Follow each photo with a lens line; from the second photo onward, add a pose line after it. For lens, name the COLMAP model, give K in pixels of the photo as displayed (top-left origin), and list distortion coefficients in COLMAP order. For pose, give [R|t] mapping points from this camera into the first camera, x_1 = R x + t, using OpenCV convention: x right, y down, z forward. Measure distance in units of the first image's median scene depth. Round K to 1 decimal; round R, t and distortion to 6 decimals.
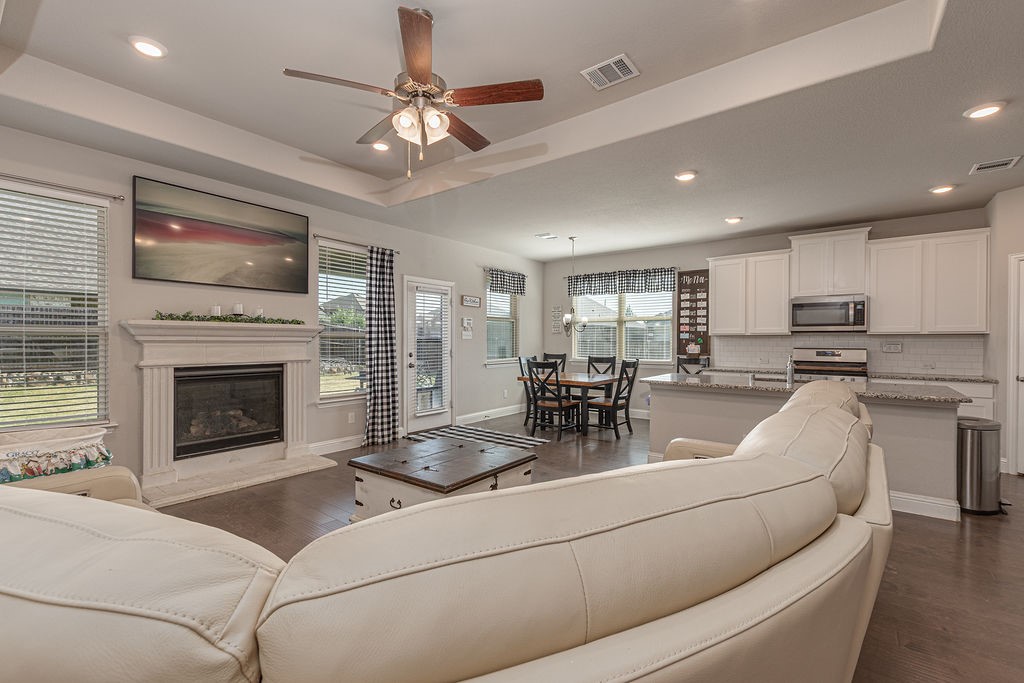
lens RADIAL K [[444.2, 0, 509.2], [0, 444.2, 343.6], [0, 0, 1]] dist [-0.000573, -0.000559]
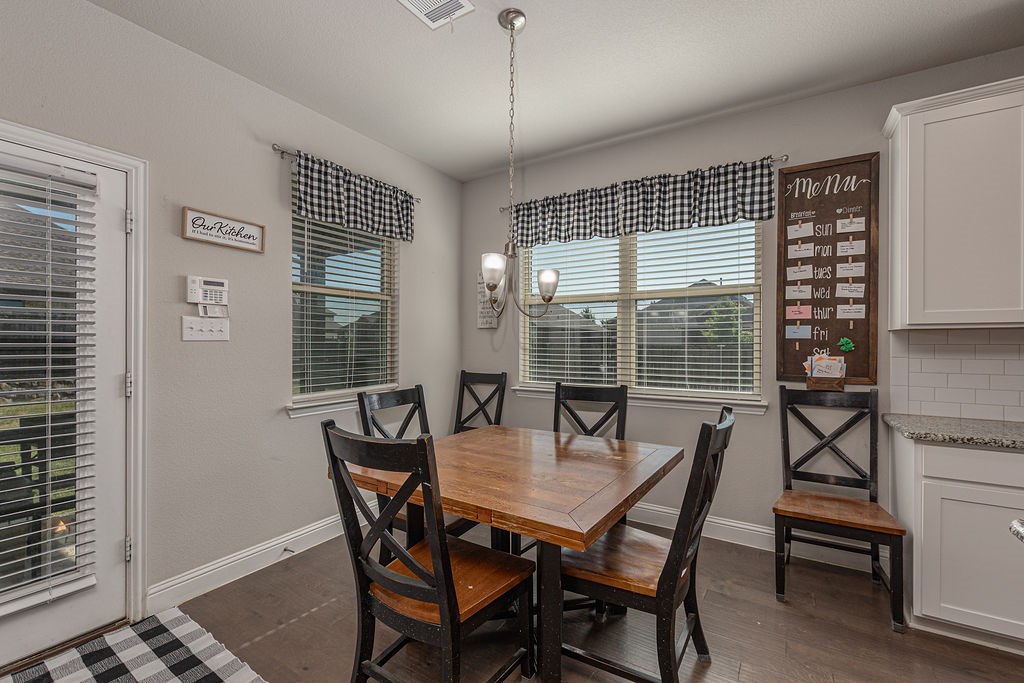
lens RADIAL K [[444.2, 0, 509.2], [0, 444.2, 343.6], [0, 0, 1]] dist [-0.000573, -0.000559]
pose [[0.996820, -0.001548, 0.079671, 0.112970], [0.002108, 0.999974, -0.006950, -0.005134], [-0.079658, 0.007096, 0.996797, 0.645631]]
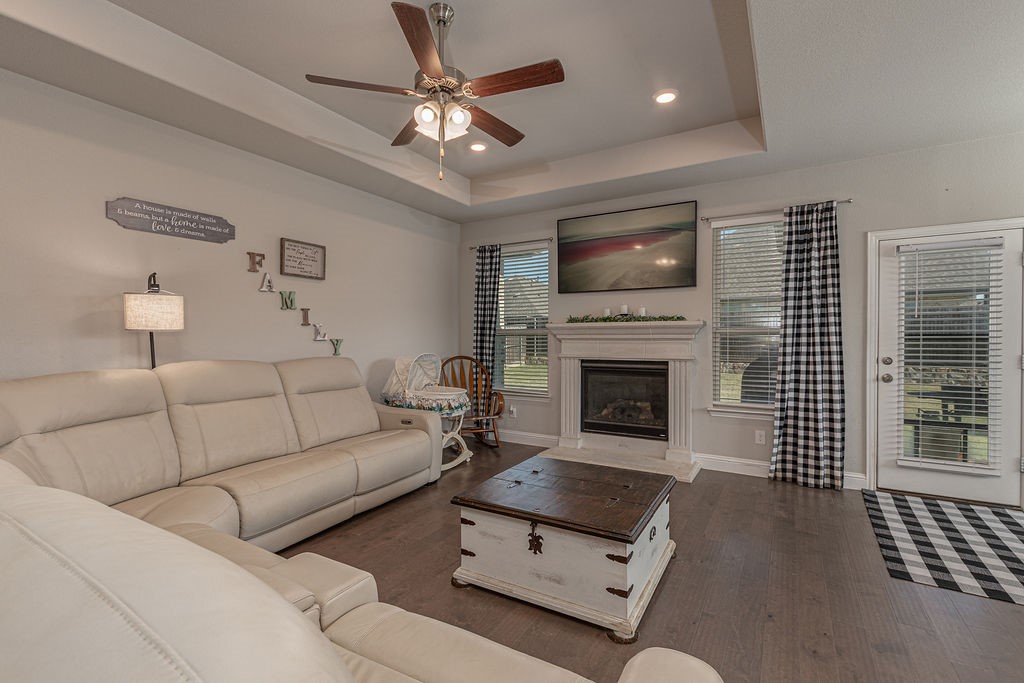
lens RADIAL K [[460.7, 0, 512.0], [0, 460.7, 341.5], [0, 0, 1]] dist [0.001791, 0.000114]
pose [[0.106536, 0.009453, -0.994264, 0.309764], [-0.002417, 0.999954, 0.009249, -0.005118], [0.994306, 0.001418, 0.106554, 0.373523]]
